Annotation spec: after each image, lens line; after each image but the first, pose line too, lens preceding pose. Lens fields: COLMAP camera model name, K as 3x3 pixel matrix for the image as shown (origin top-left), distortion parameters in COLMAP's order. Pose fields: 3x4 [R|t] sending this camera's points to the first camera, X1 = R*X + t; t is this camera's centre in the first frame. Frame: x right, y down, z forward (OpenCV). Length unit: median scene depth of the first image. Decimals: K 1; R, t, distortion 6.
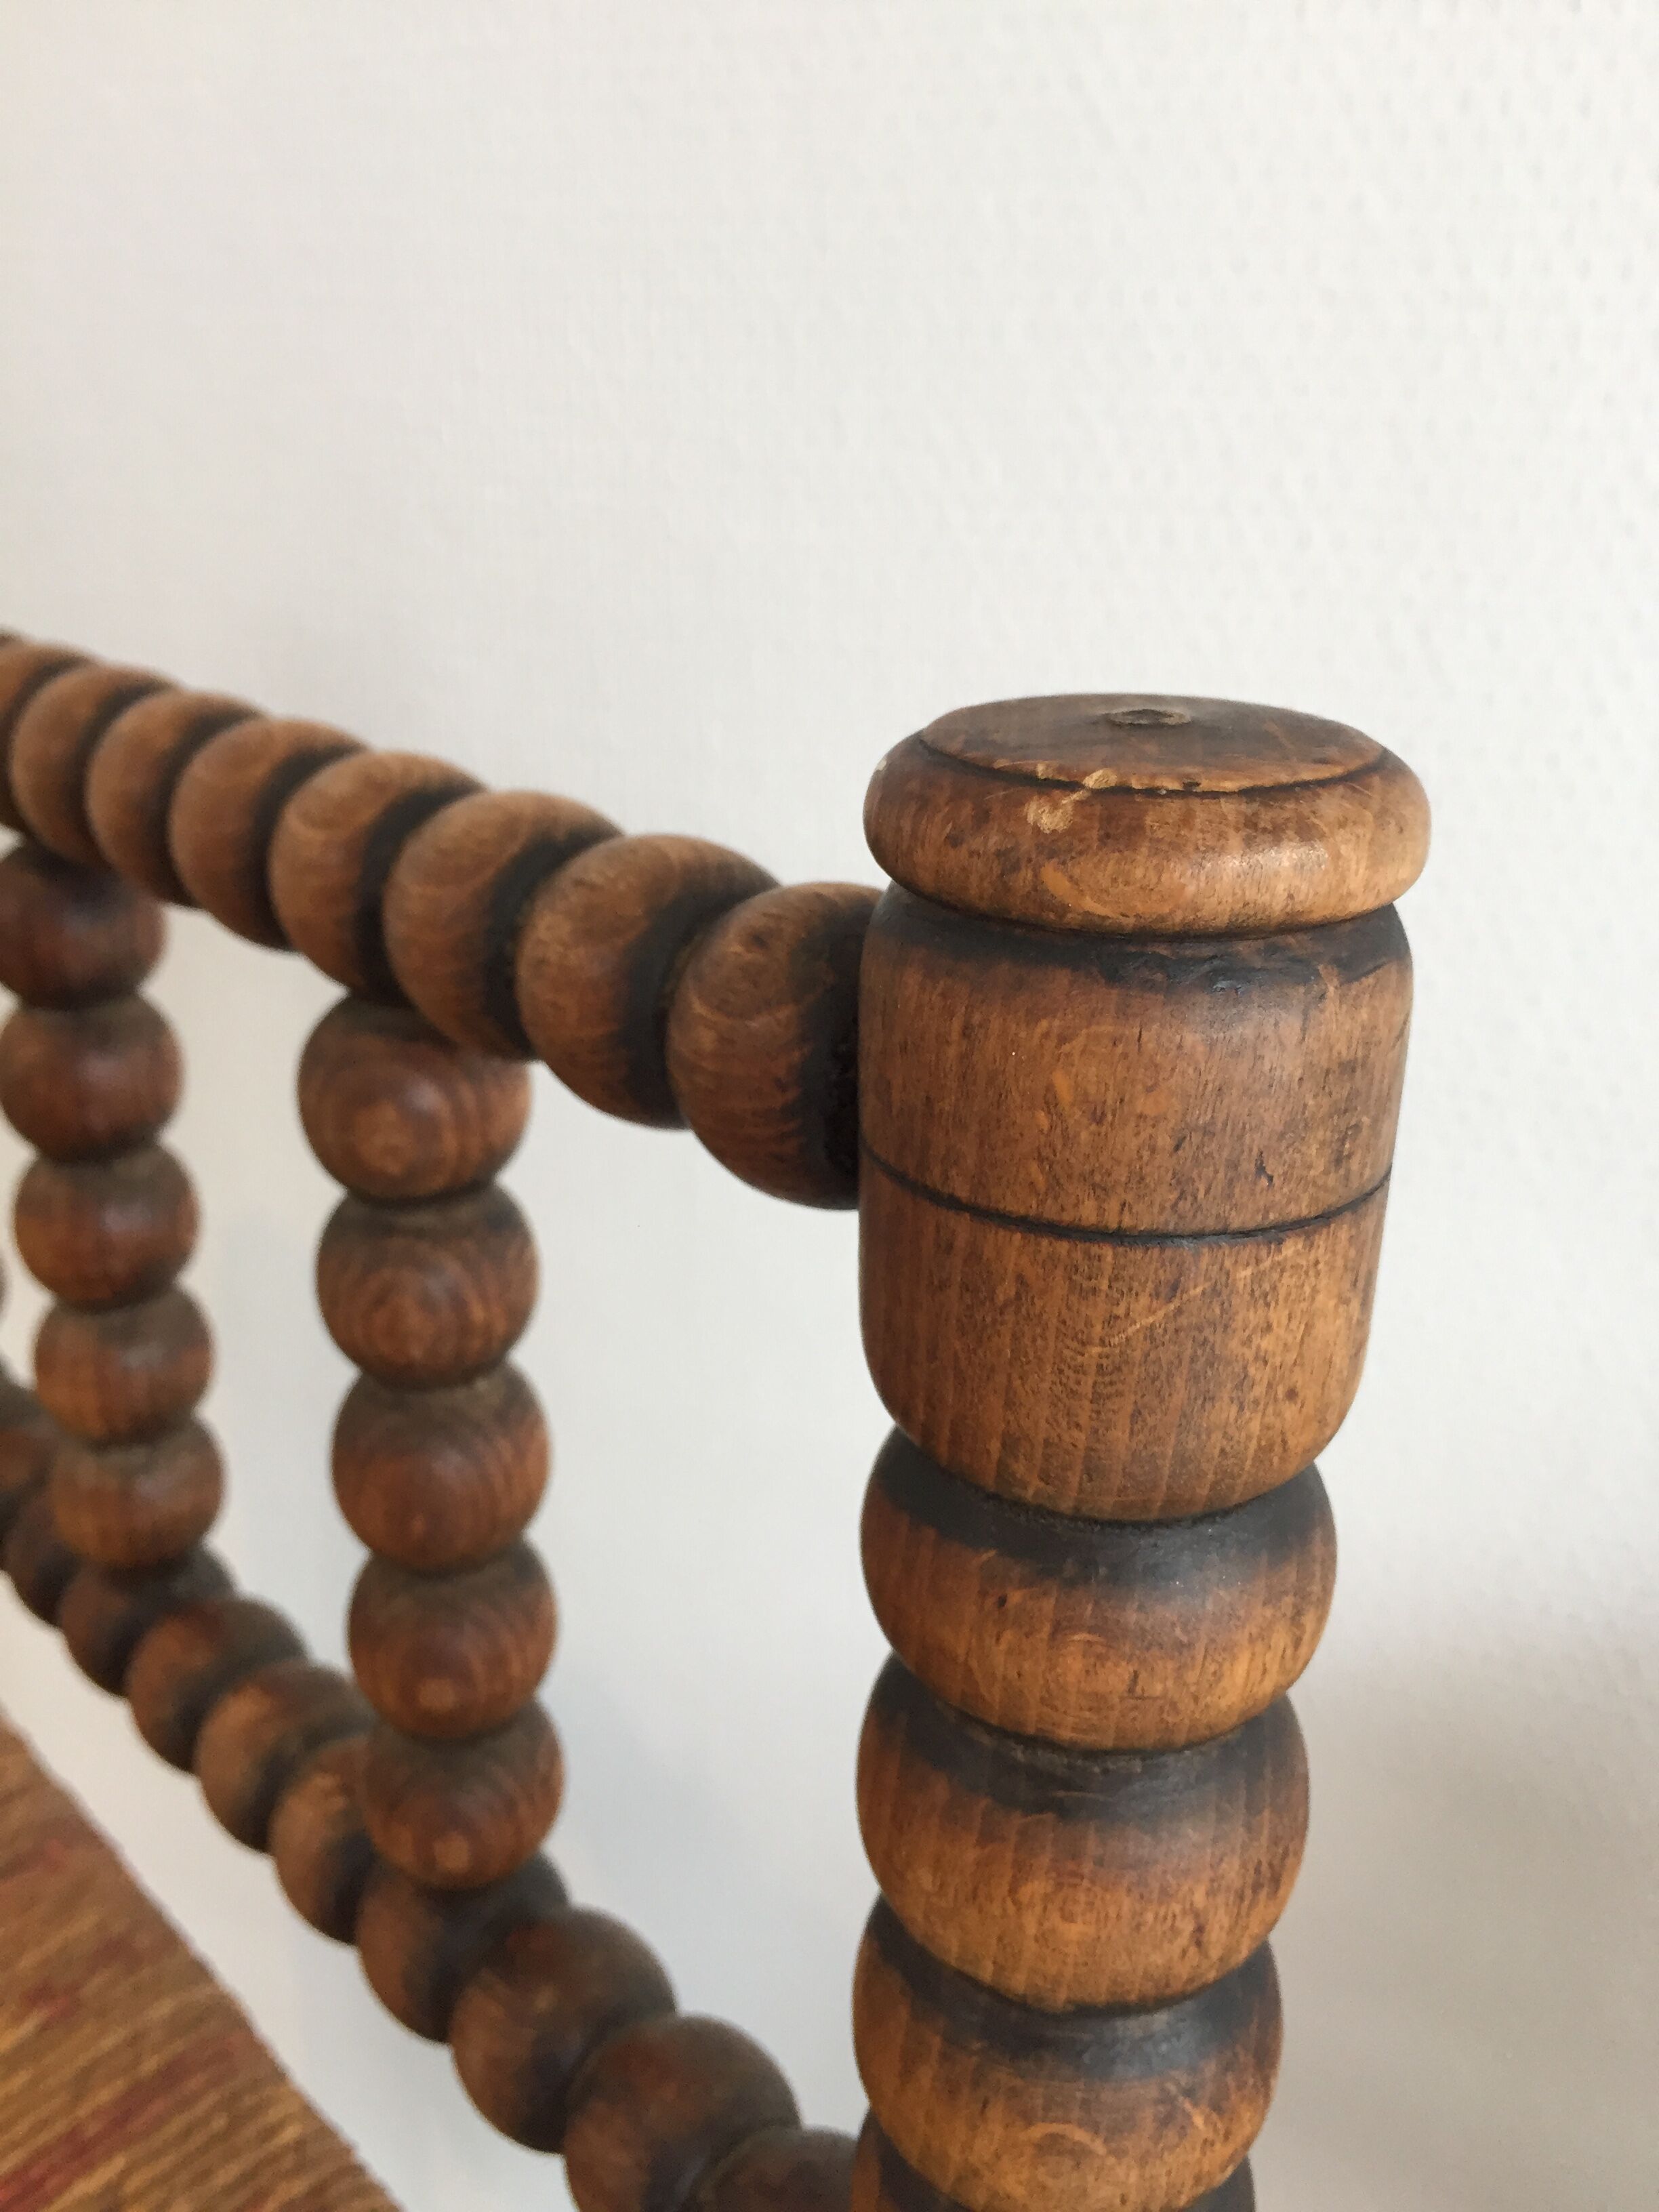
lens RADIAL K [[1925.0, 0, 829.5], [0, 1925.0, 1106.0], [0, 0, 1]] dist [0.081991, -0.130210]
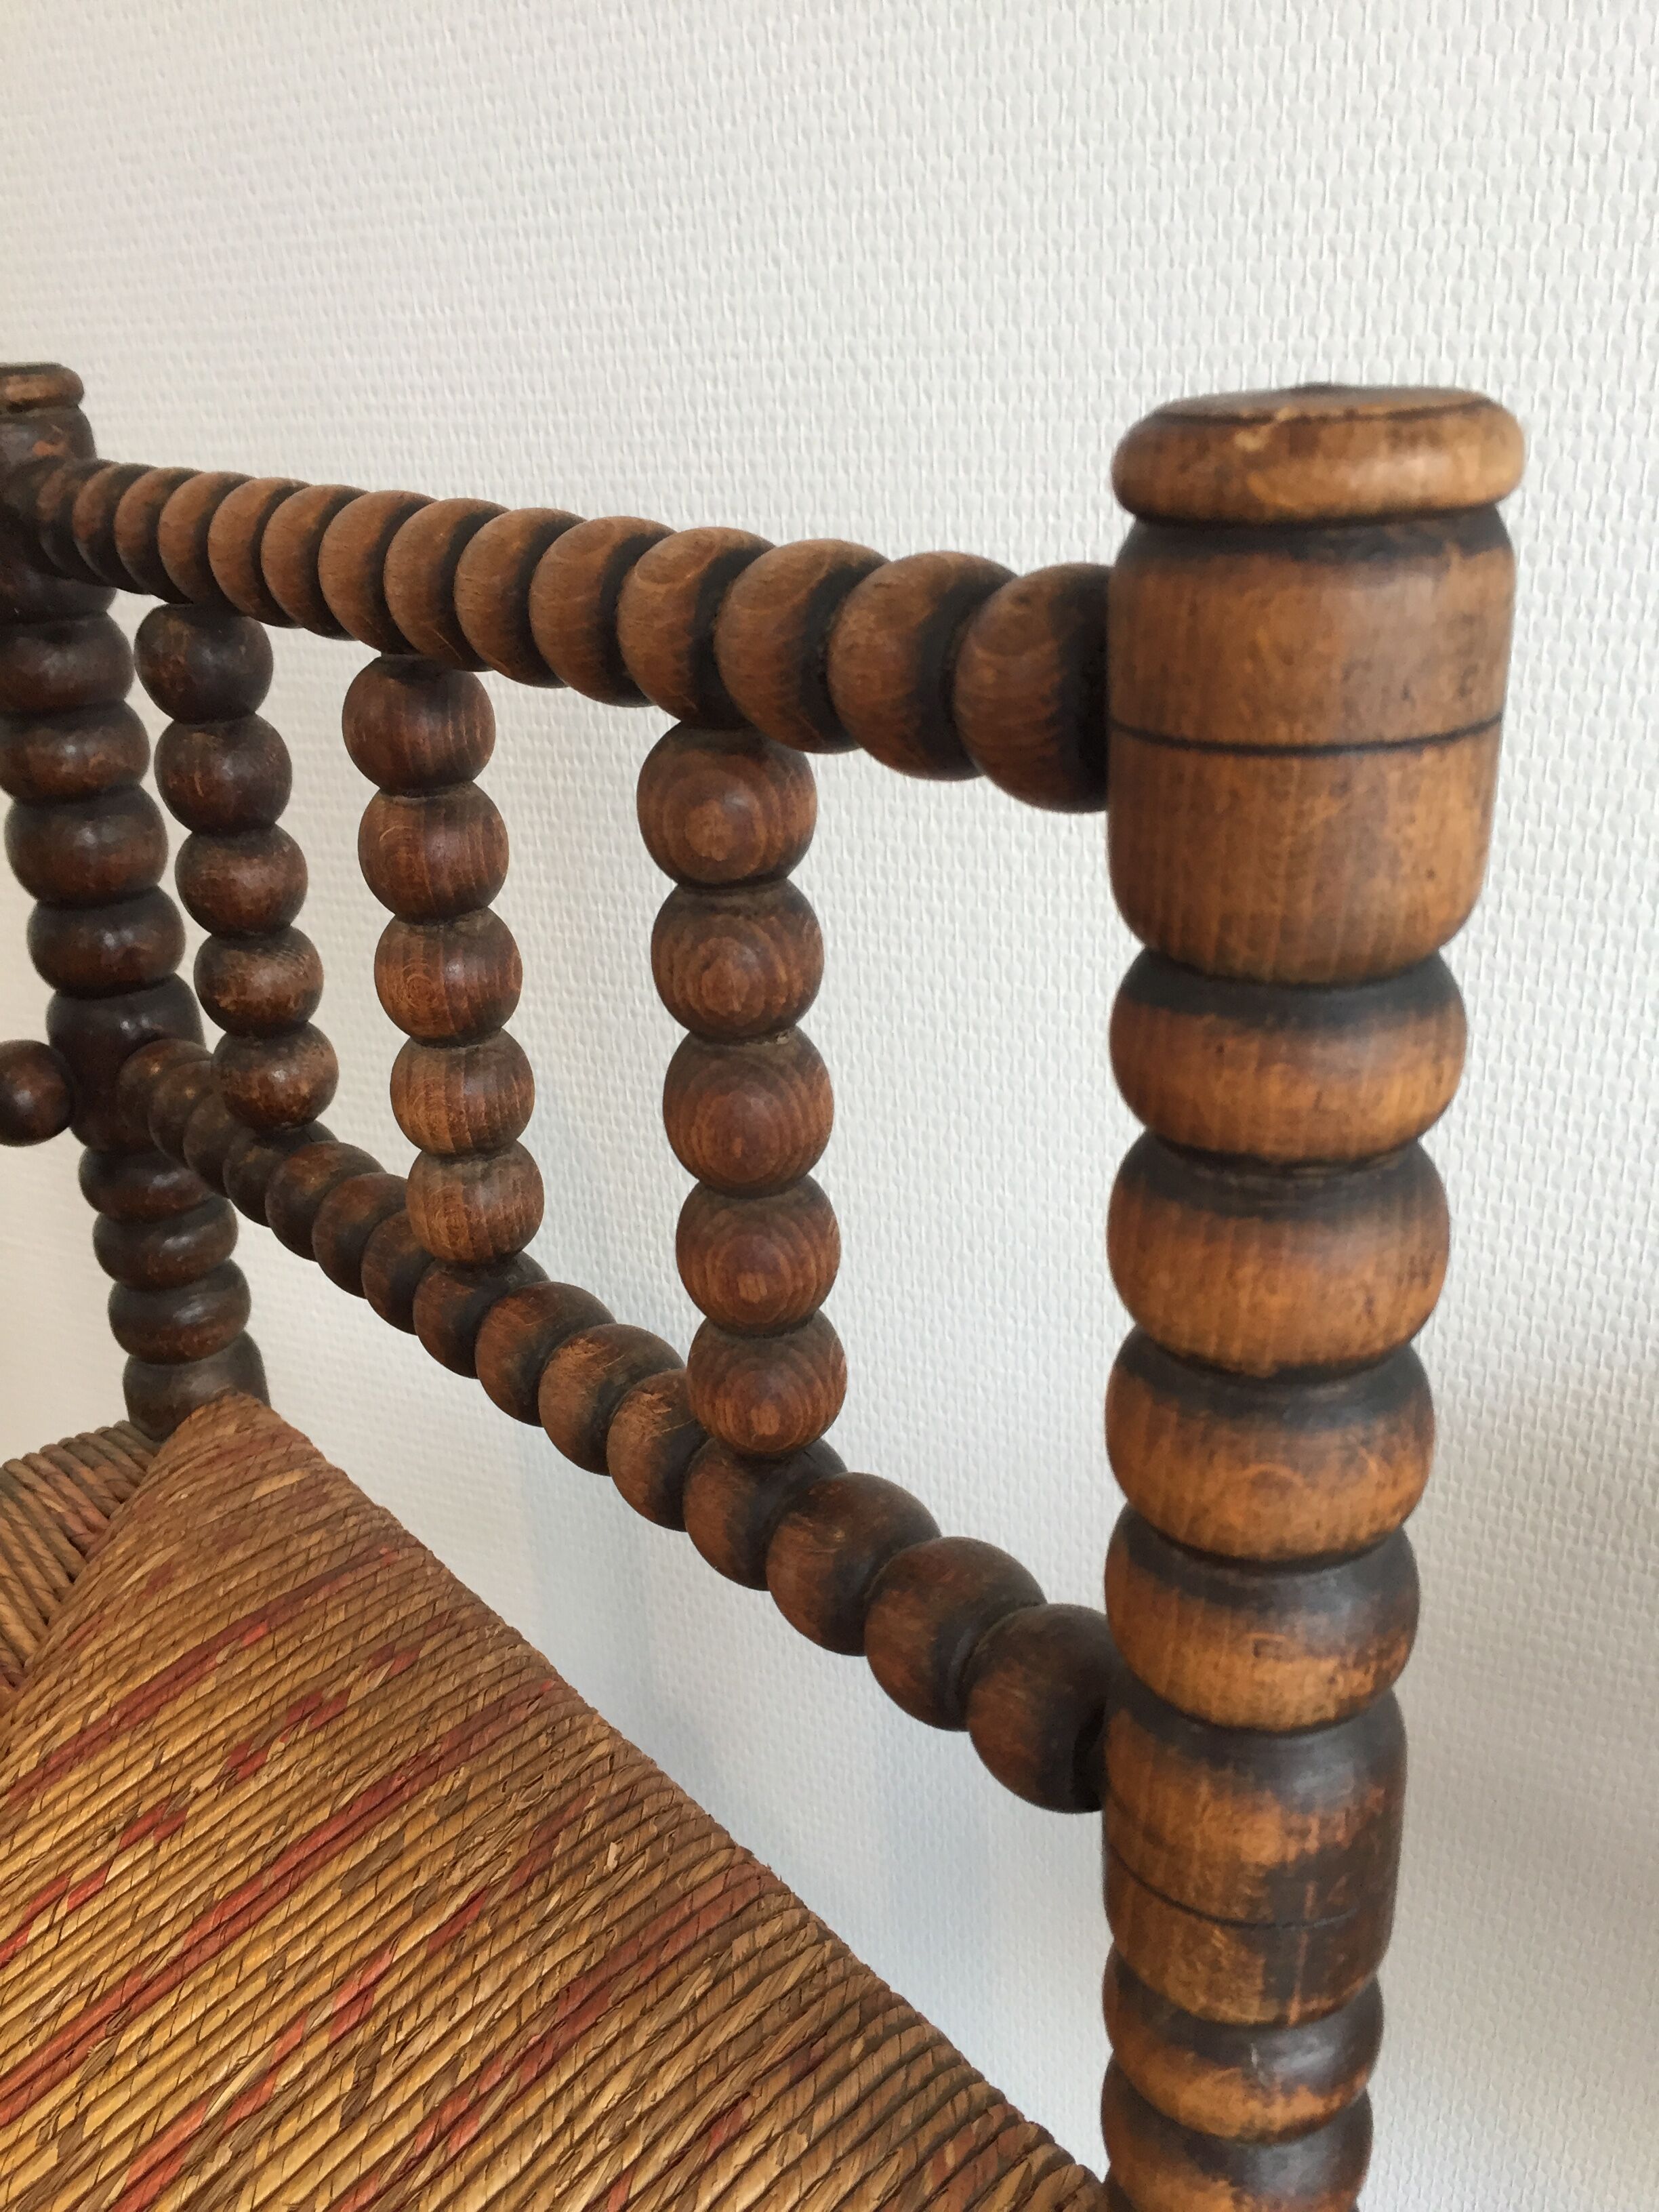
lens RADIAL K [[1911.4, 0, 829.5], [0, 1911.4, 1106.0], [0, 0, 1]] dist [0.121974, -0.188226]
pose [[0.997142, -0.027193, -0.070488, -0.089711], [0.028114, 0.999531, 0.012107, 0.256227], [0.070126, -0.014054, 0.997439, -0.379717]]
